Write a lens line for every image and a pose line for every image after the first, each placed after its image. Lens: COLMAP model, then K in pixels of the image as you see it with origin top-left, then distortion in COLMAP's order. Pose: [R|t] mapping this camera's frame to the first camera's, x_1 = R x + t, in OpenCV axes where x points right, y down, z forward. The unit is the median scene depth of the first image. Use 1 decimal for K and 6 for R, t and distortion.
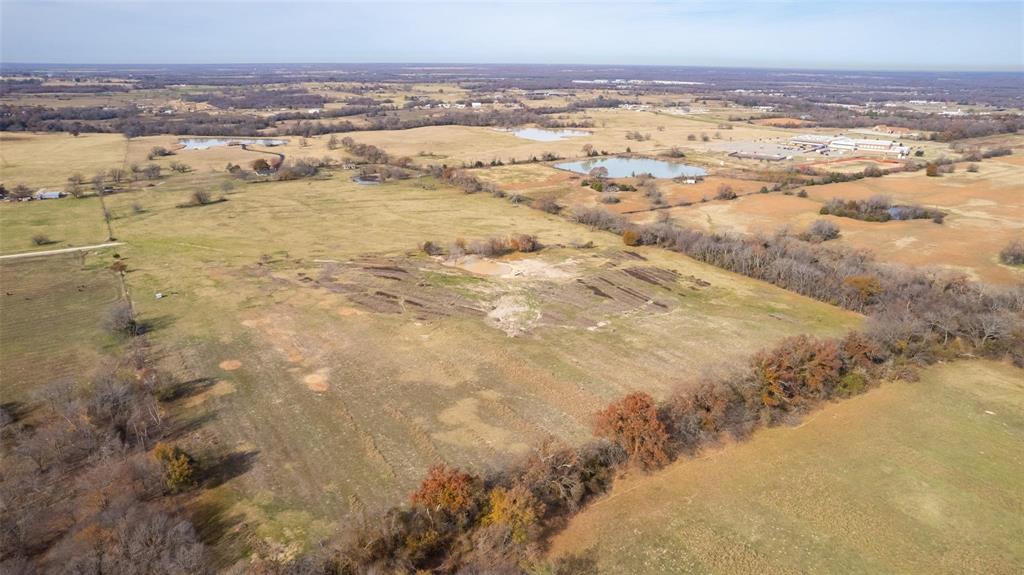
lens RADIAL K [[657.8, 0, 515.9], [0, 657.8, 285.1], [0, 0, 1]] dist [-0.073509, 0.066481]
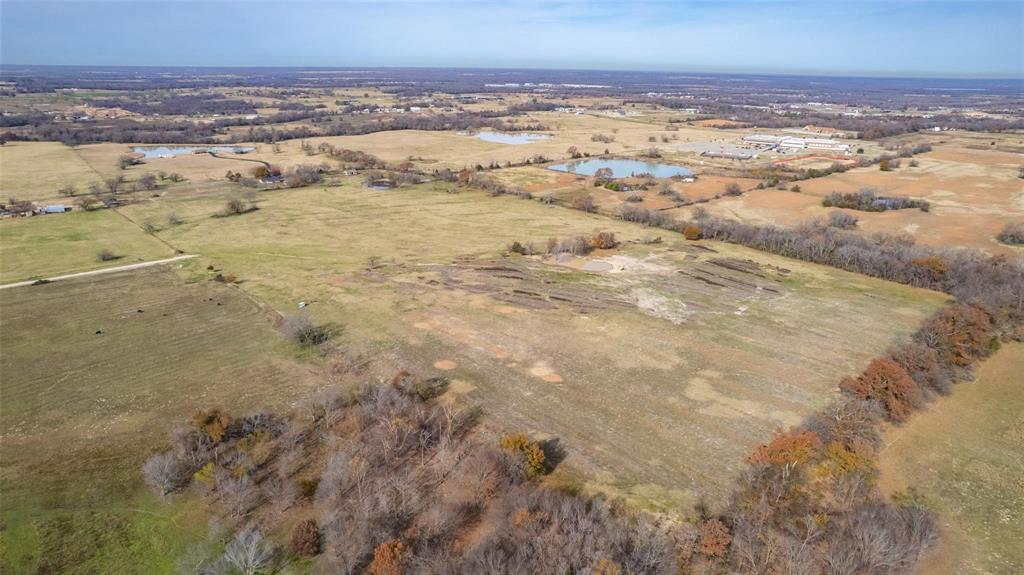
lens RADIAL K [[657.8, 0, 515.9], [0, 657.8, 285.1], [0, 0, 1]] dist [-0.073509, 0.066481]
pose [[0.987436, -0.045457, 0.151337, -0.147036], [0.046216, 0.998930, -0.001498, 0.001366], [-0.151107, 0.008474, 0.988481, -0.010106]]
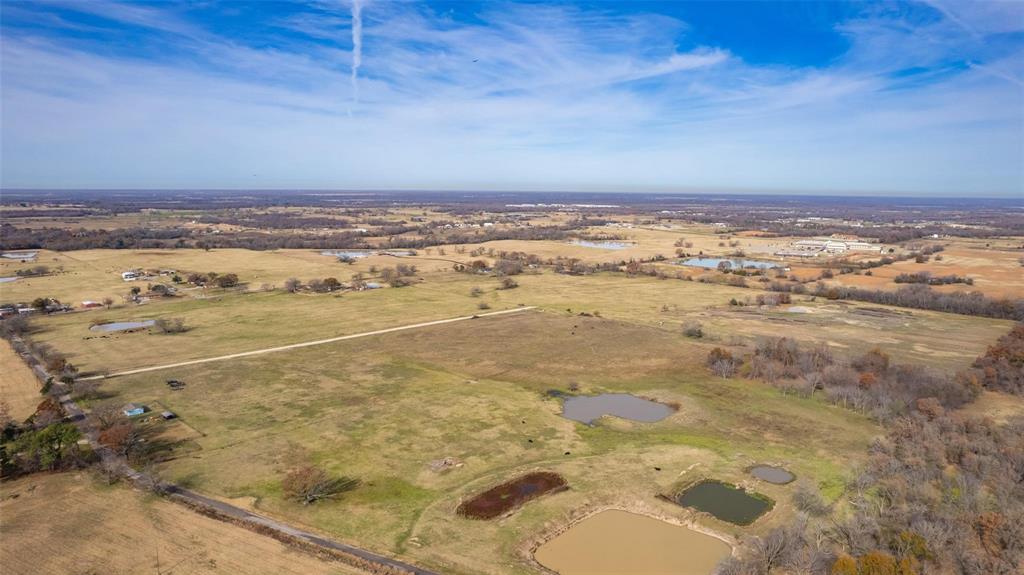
lens RADIAL K [[657.8, 0, 515.9], [0, 657.8, 285.1], [0, 0, 1]] dist [-0.073509, 0.066481]
pose [[0.982080, -0.026924, 0.186533, -0.474680], [0.060449, 0.982452, -0.176449, 0.075086], [-0.178508, 0.184563, 0.966474, -0.222606]]
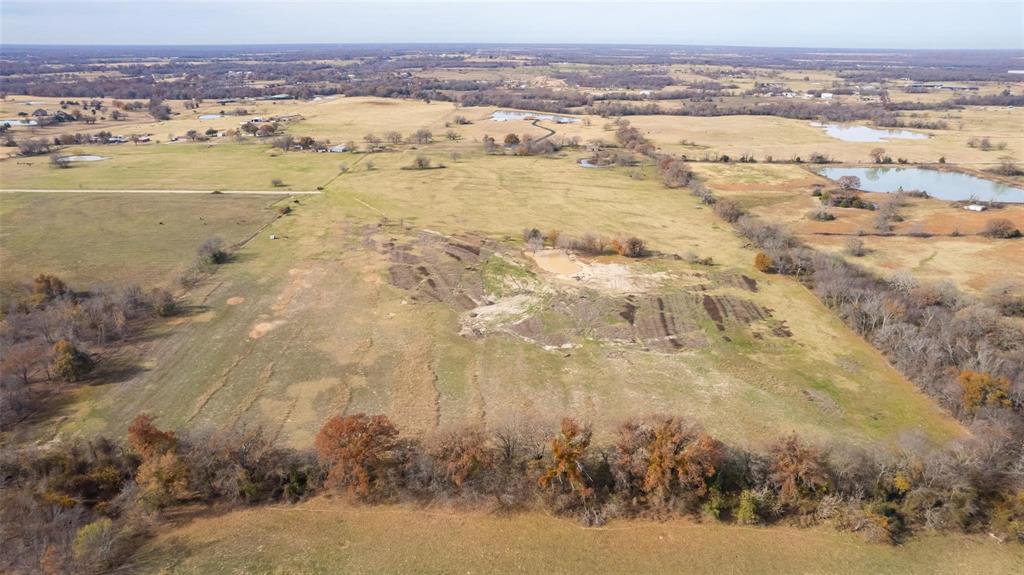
lens RADIAL K [[657.8, 0, 515.9], [0, 657.8, 285.1], [0, 0, 1]] dist [-0.073509, 0.066481]
pose [[0.835363, 0.191262, -0.515351, 0.181422], [-0.178819, 0.981076, 0.074248, -0.025923], [0.519800, 0.030130, 0.853756, 0.078242]]
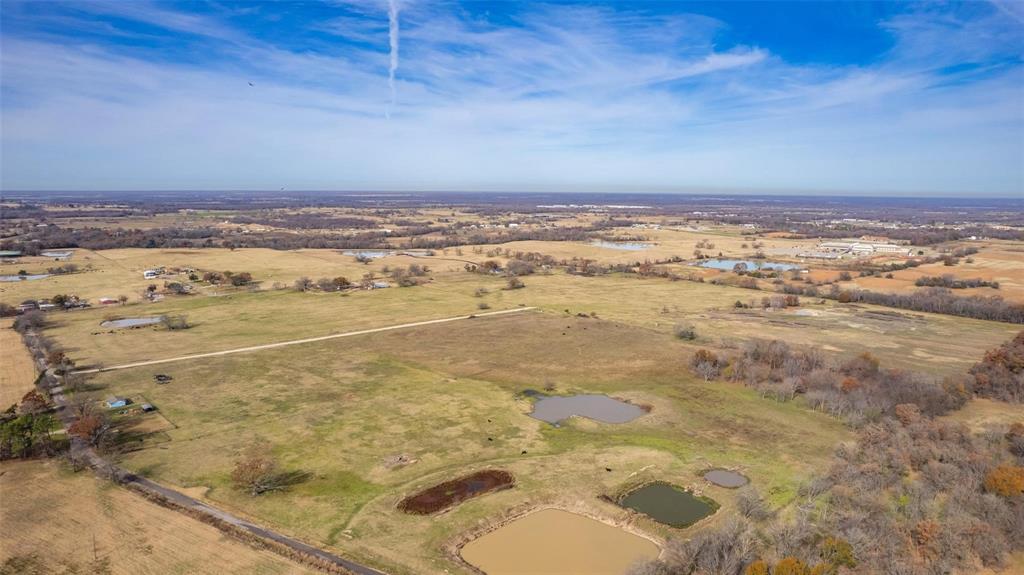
lens RADIAL K [[657.8, 0, 515.9], [0, 657.8, 285.1], [0, 0, 1]] dist [-0.073509, 0.066481]
pose [[0.991022, -0.019910, 0.132211, -0.434325], [0.043859, 0.982542, -0.180796, 0.078472], [-0.126303, 0.184971, 0.974594, -0.231576]]
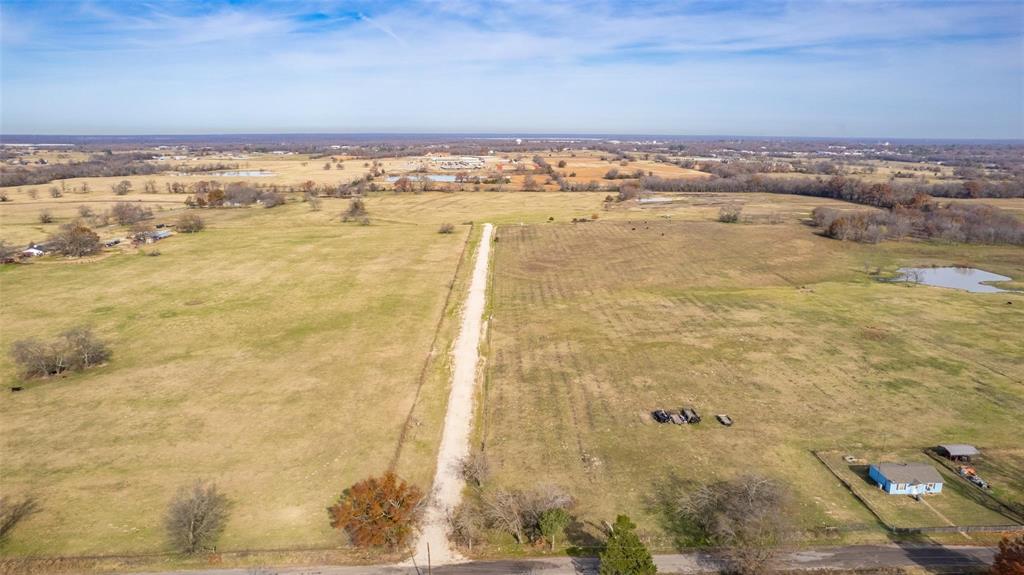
lens RADIAL K [[657.8, 0, 515.9], [0, 657.8, 285.1], [0, 0, 1]] dist [-0.073509, 0.066481]
pose [[0.518558, -0.199849, 0.831359, -0.784501], [0.279457, 0.958518, 0.056106, -0.006528], [-0.808085, 0.203235, 0.552896, 0.187498]]
